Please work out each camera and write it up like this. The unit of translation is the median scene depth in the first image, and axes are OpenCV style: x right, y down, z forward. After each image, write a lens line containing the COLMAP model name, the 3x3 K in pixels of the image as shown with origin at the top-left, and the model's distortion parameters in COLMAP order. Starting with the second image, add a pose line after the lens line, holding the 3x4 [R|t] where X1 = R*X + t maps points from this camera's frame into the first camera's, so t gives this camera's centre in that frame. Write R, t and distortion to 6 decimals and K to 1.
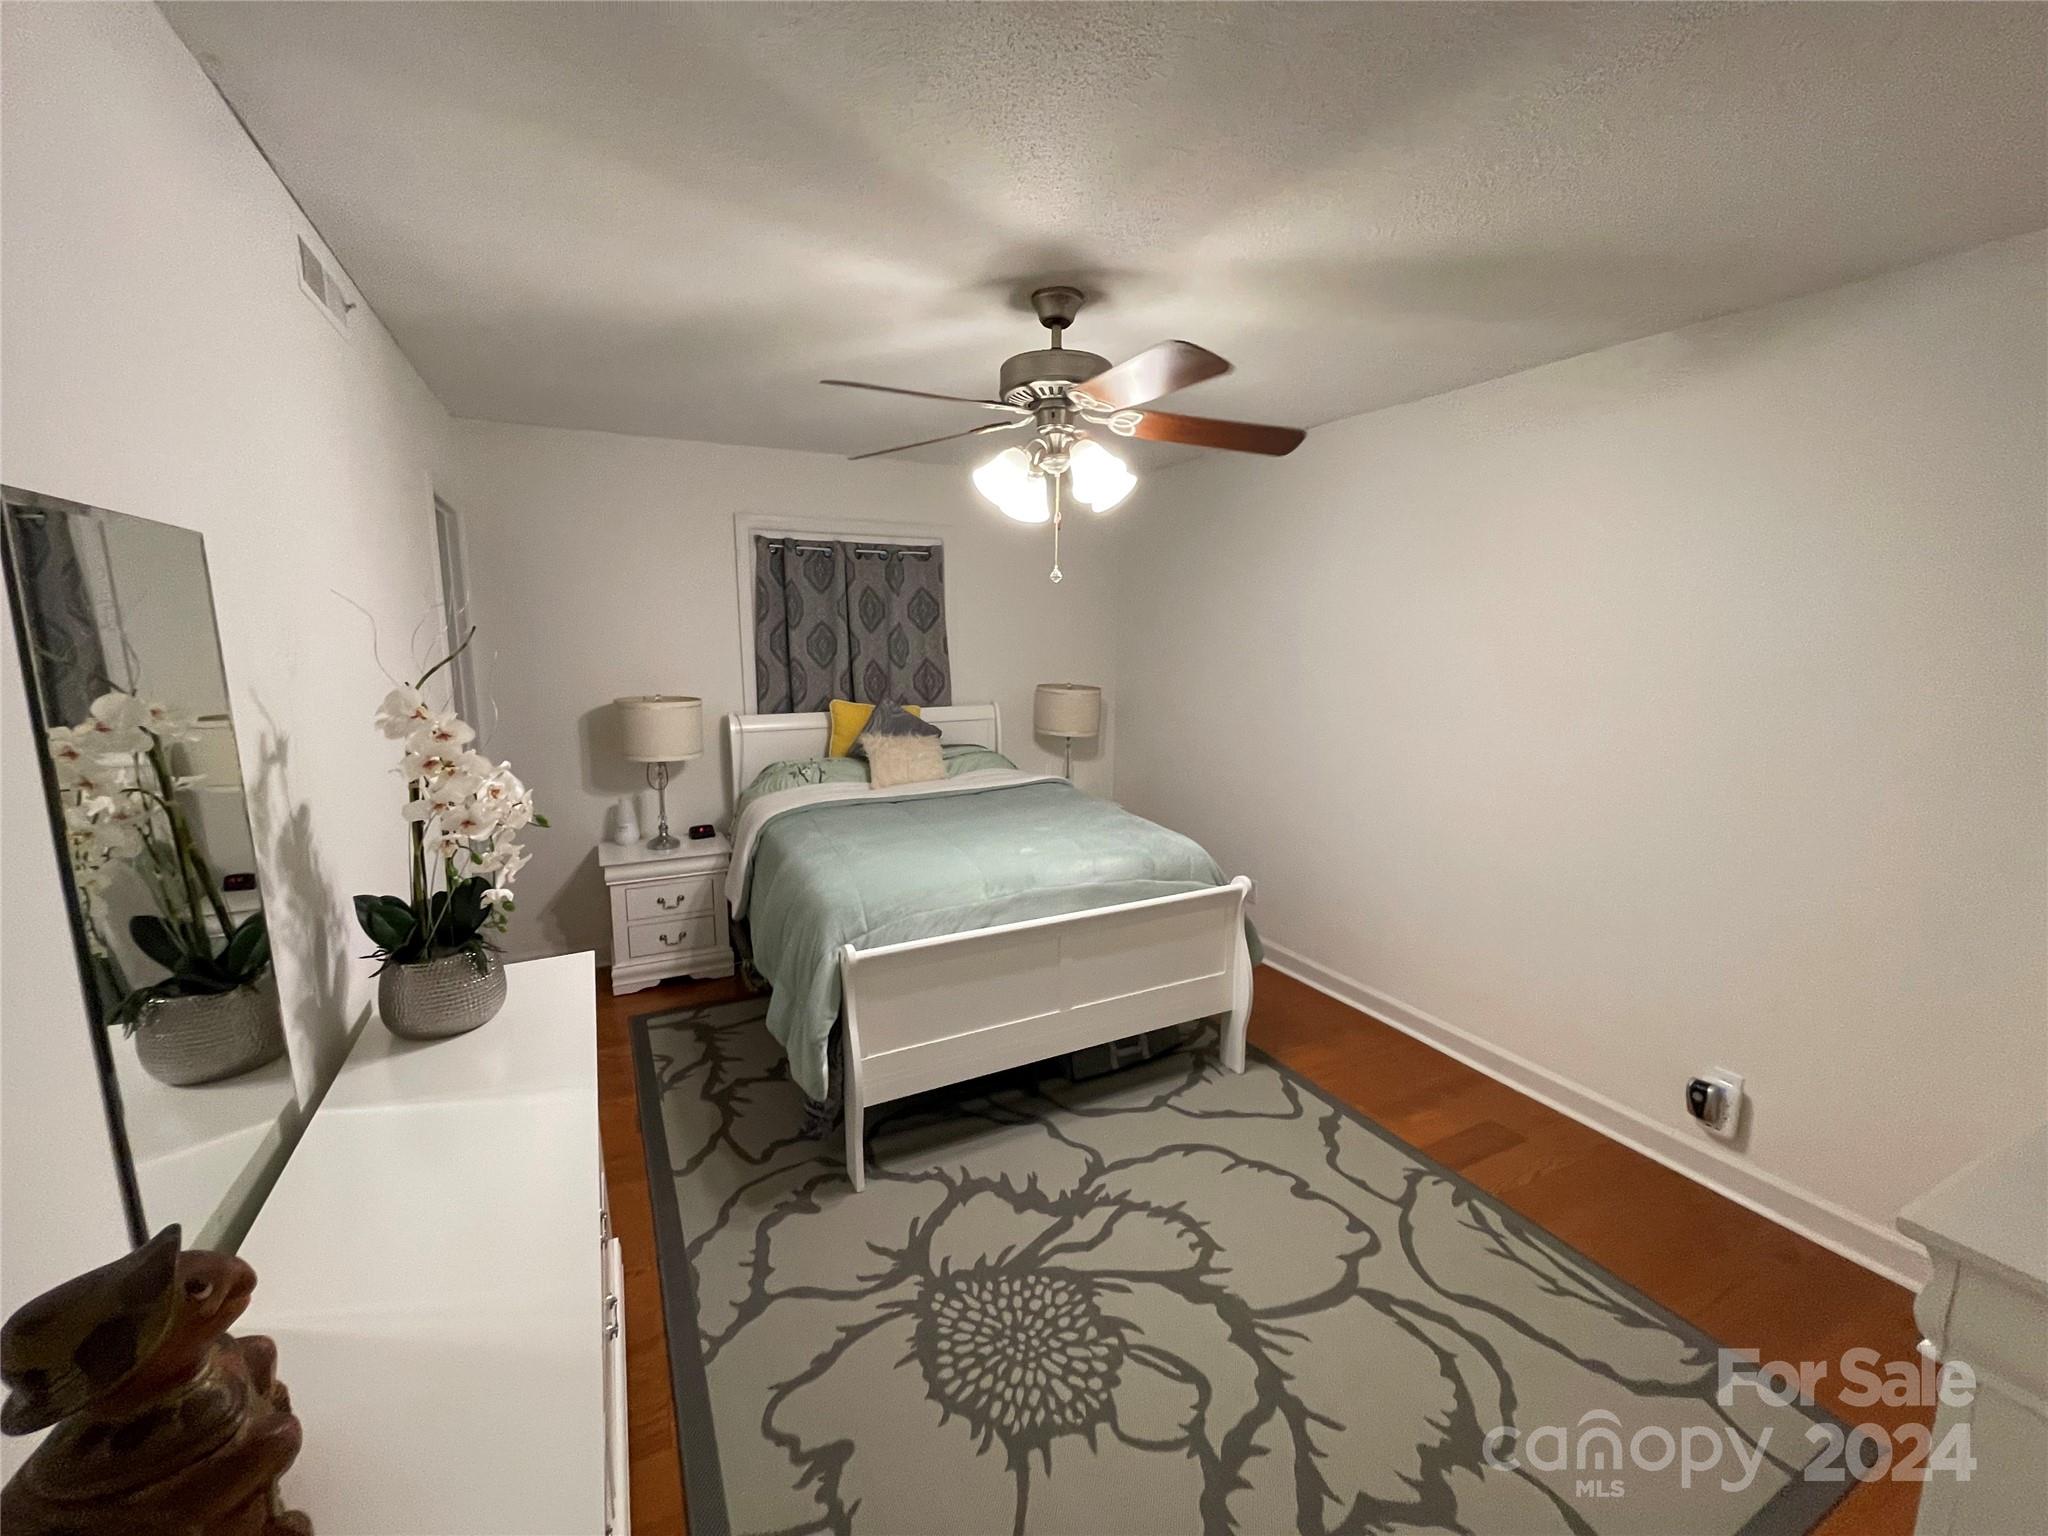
lens RADIAL K [[823.9, 0, 1011.5], [0, 823.9, 767.7], [0, 0, 1]] dist [-0.002911, 0.002066]
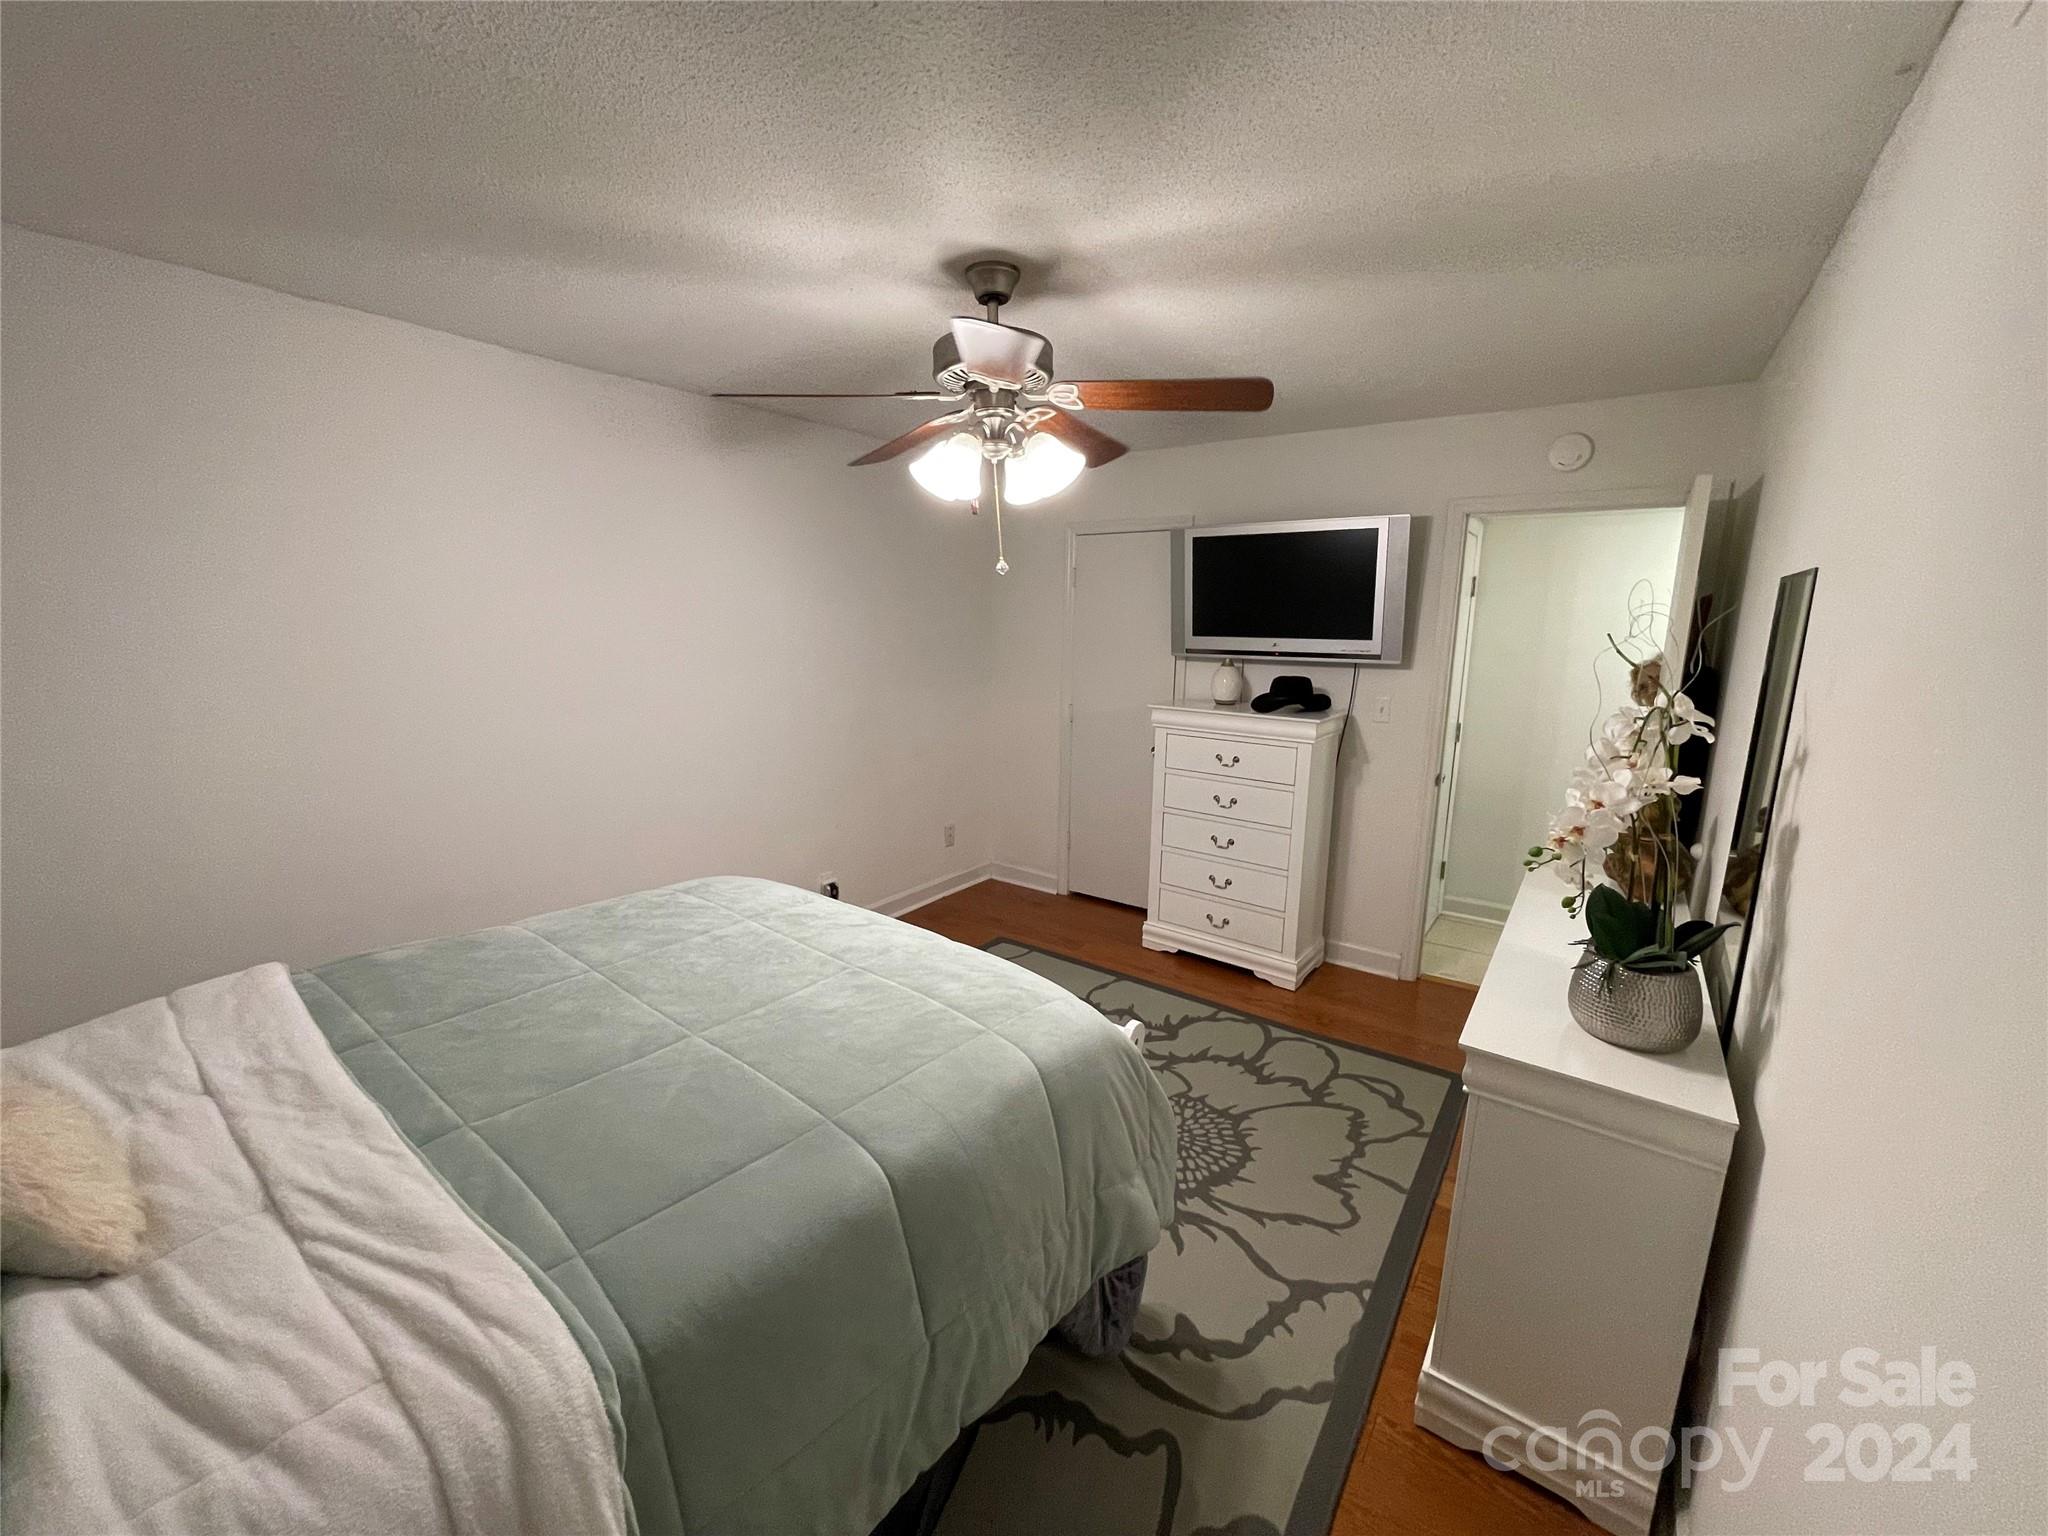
lens RADIAL K [[823.9, 0, 1005.8], [0, 823.9, 769.8], [0, 0, 1]] dist [-0.002911, 0.002066]
pose [[-0.446365, -0.177043, 0.877163, -0.944819], [0.129044, 0.957252, 0.258875, -0.288969], [-0.885498, 0.228745, -0.404437, 1.624312]]
